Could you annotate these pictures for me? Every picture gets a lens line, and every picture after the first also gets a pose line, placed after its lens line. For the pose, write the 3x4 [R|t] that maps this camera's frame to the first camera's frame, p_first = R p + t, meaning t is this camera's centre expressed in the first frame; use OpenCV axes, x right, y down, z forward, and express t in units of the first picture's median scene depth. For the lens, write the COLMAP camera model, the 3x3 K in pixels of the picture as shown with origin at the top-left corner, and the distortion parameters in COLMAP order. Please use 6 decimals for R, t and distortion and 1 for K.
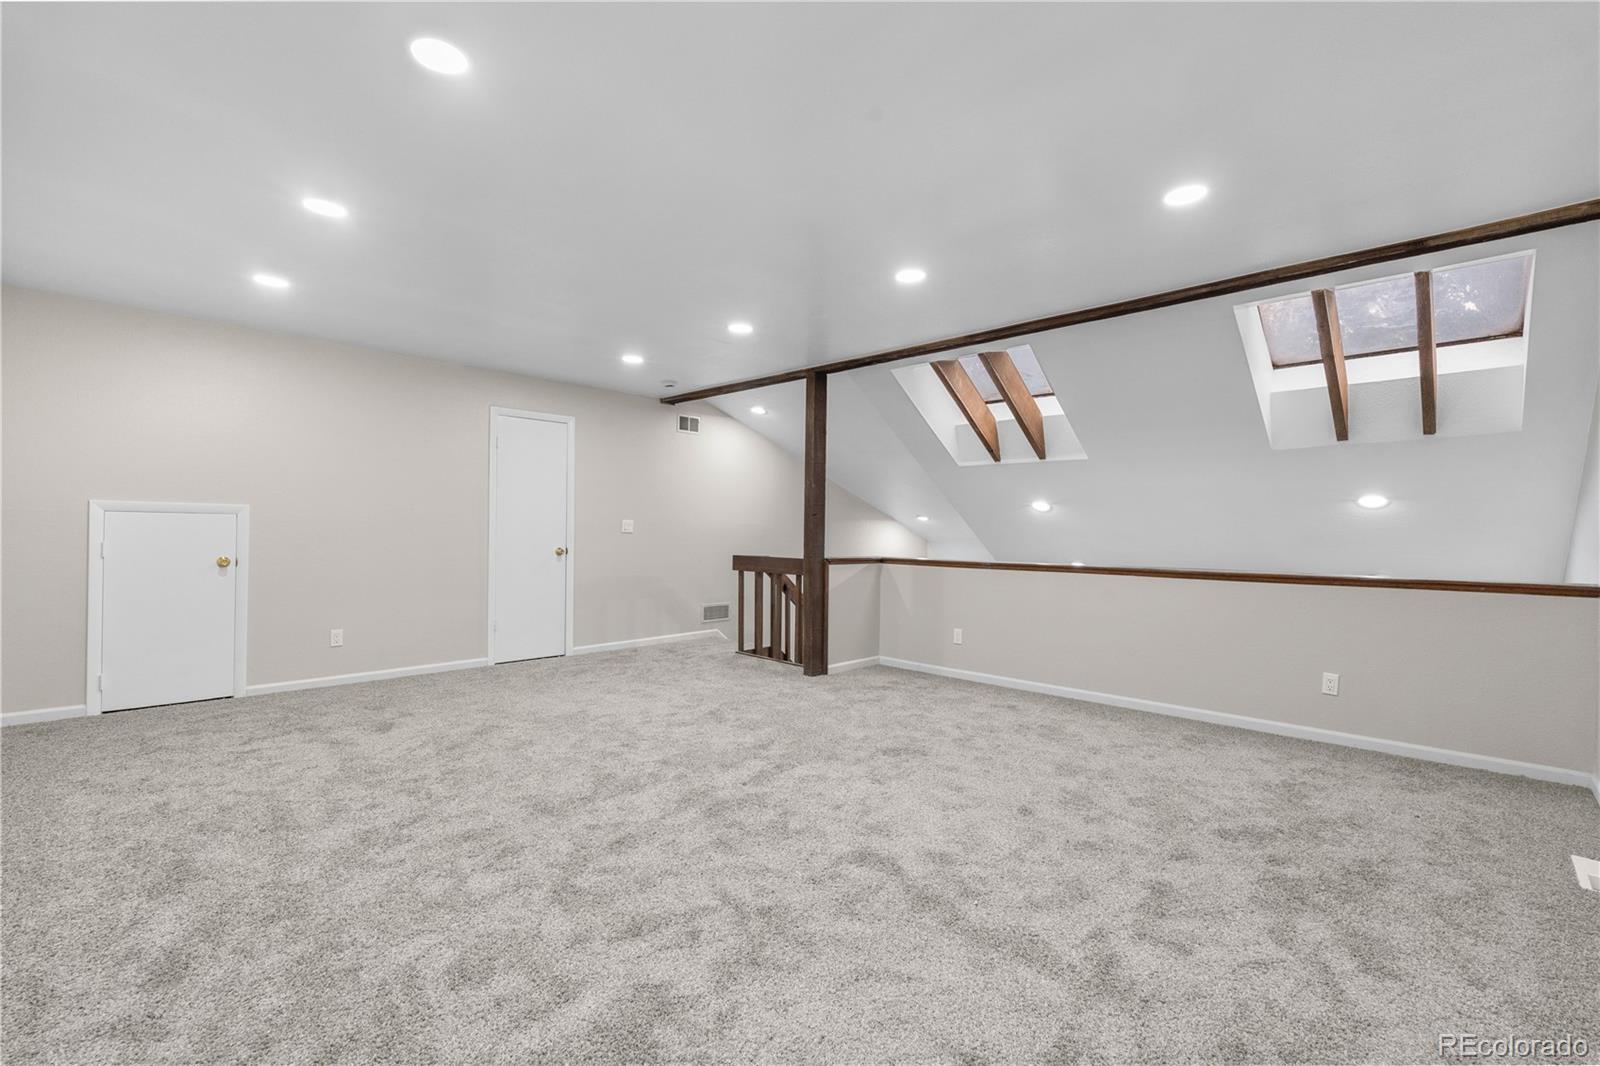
lens RADIAL K [[697.4, 0, 781.0], [0, 697.4, 522.0], [0, 0, 1]] dist [-0.008218, 0.002153]
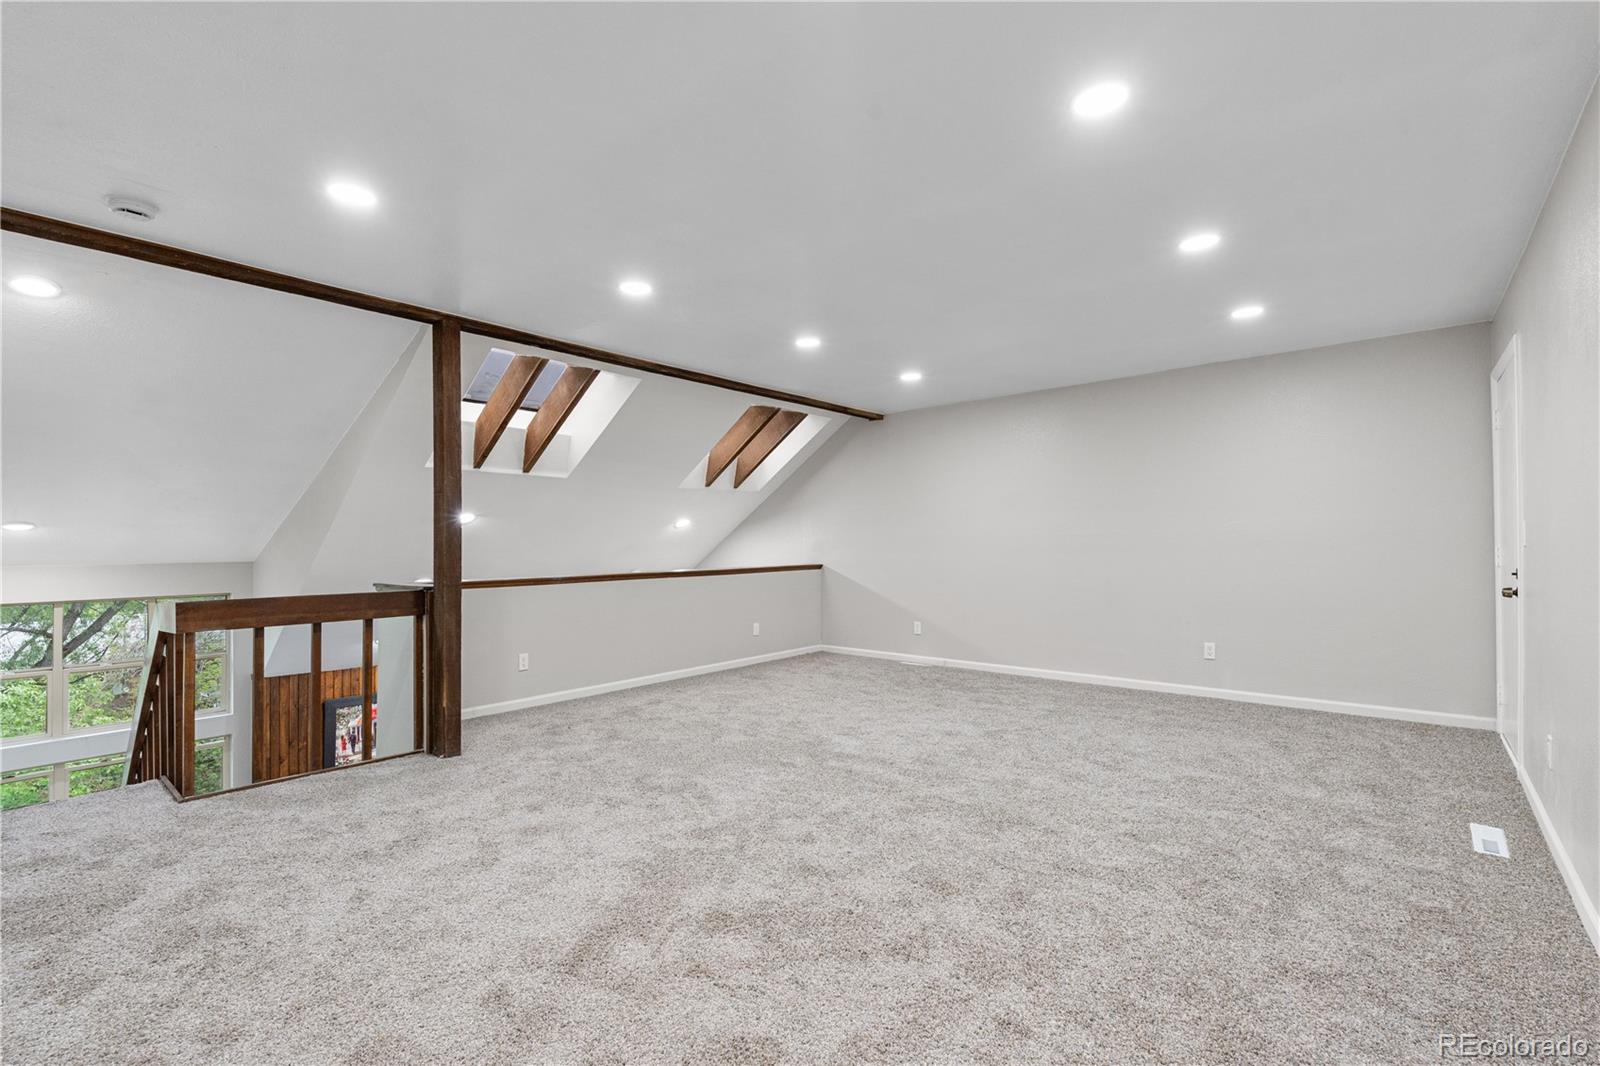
lens RADIAL K [[697.4, 0, 817.3], [0, 697.4, 536.6], [0, 0, 1]] dist [-0.008218, 0.002153]
pose [[-0.079493, 0.000126, 0.996835, -0.807352], [-0.006828, 0.999976, -0.000671, -0.001097], [-0.996812, -0.006860, -0.079491, 0.816366]]
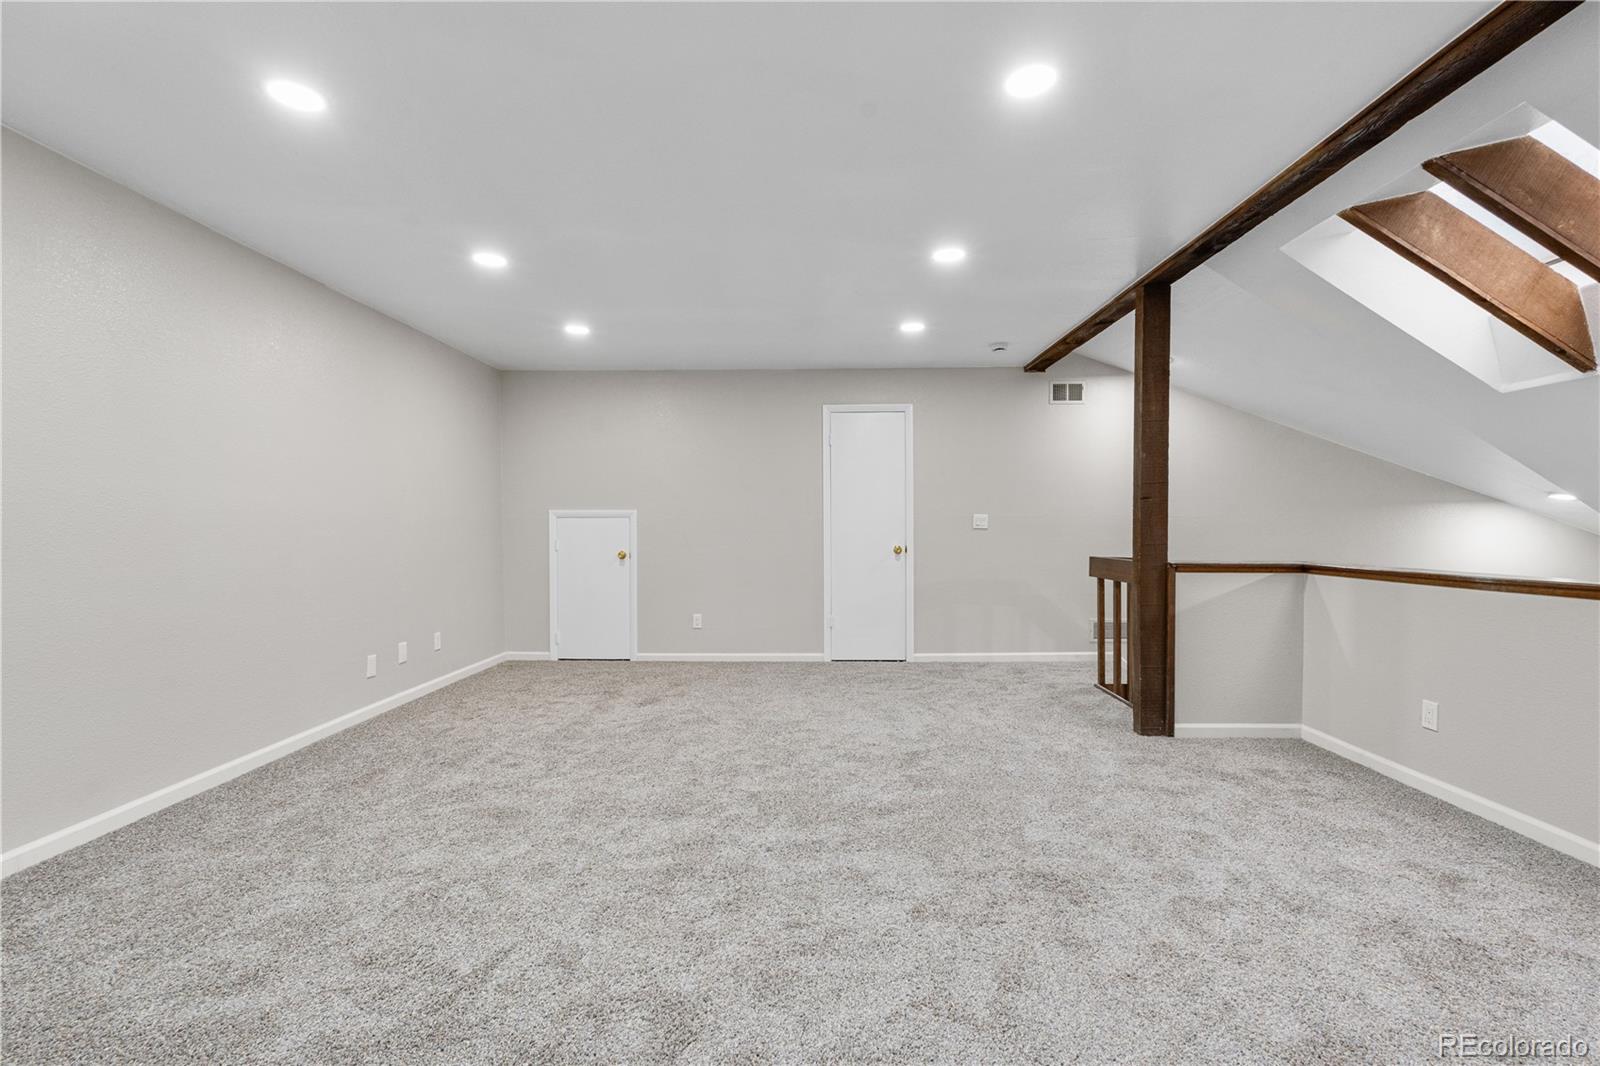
lens RADIAL K [[697.4, 0, 791.4], [0, 697.4, 539.5], [0, 0, 1]] dist [-0.008218, 0.002153]
pose [[0.686328, -0.002396, -0.727288, 0.354007], [0.020940, 0.999645, 0.016468, 0.013108], [0.726991, -0.026532, 0.686135, 0.333913]]
